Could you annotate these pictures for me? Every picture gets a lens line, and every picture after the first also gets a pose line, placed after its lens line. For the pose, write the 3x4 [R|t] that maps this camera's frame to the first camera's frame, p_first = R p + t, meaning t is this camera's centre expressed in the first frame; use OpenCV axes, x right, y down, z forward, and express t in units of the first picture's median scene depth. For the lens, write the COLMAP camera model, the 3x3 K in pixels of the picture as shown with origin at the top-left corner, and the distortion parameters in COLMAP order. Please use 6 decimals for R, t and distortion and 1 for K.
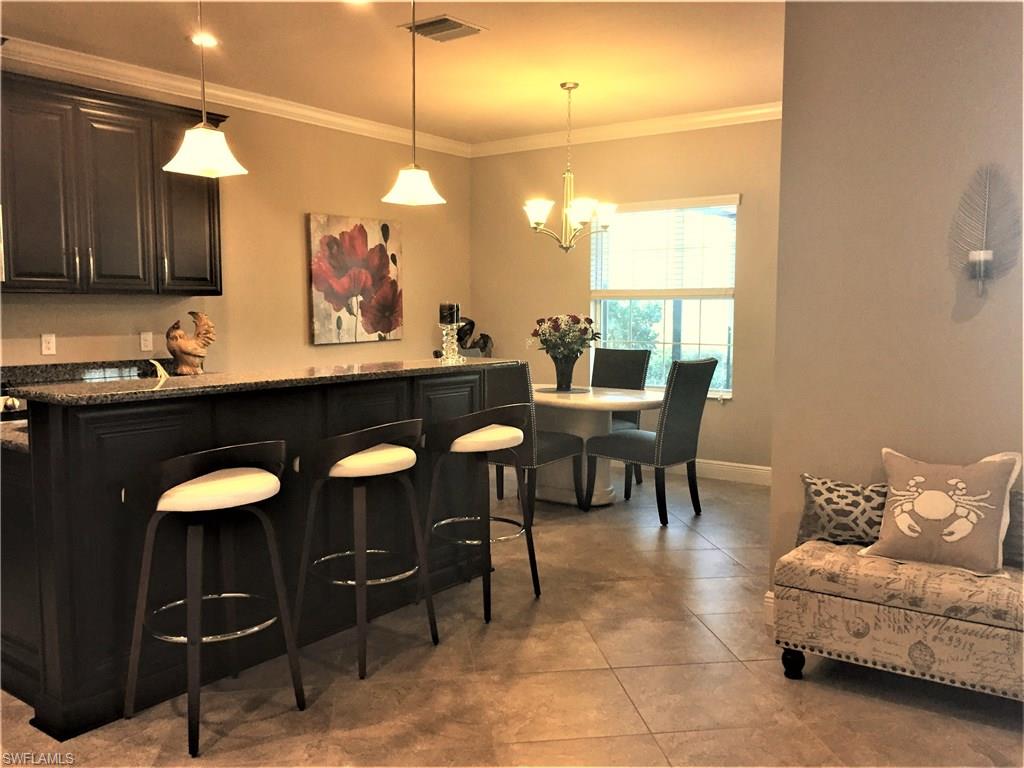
lens RADIAL K [[877.2, 0, 511.6], [0, 877.2, 385.3], [0, 0, 1]] dist [0.061489, -0.079145]
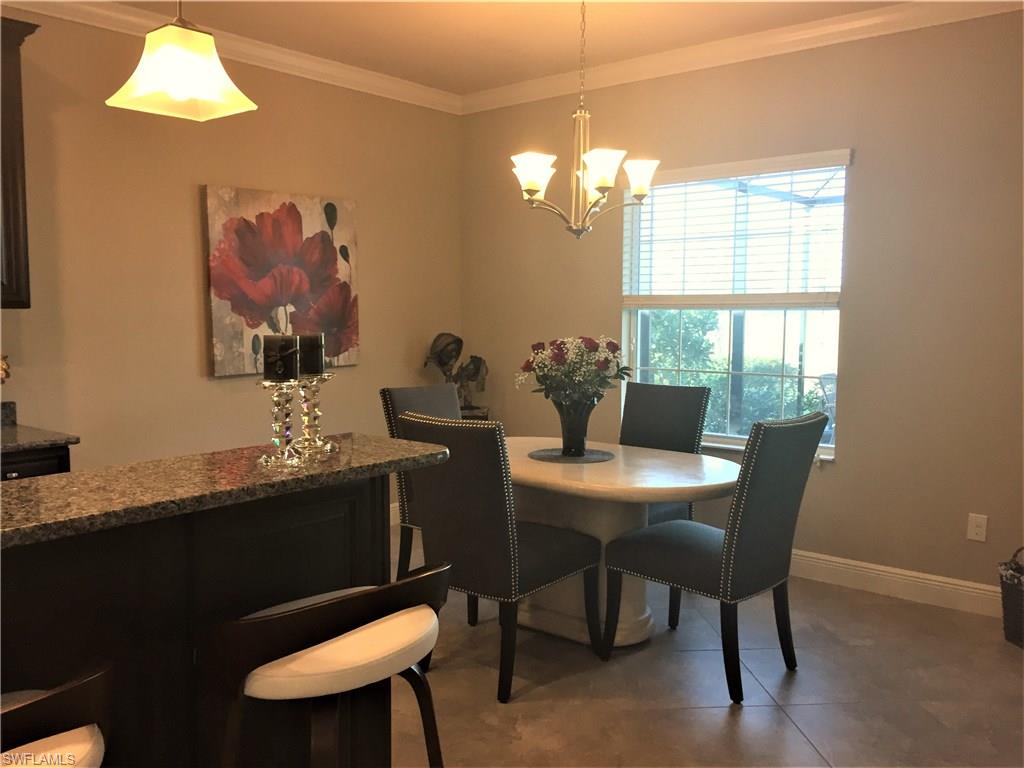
lens RADIAL K [[877.2, 0, 498.1], [0, 877.2, 396.2], [0, 0, 1]] dist [0.061489, -0.079145]
pose [[0.997633, 0.005557, -0.068539, 0.054028], [-0.004743, 0.999916, 0.012042, -0.049718], [0.068600, -0.011689, 0.997576, 0.400839]]
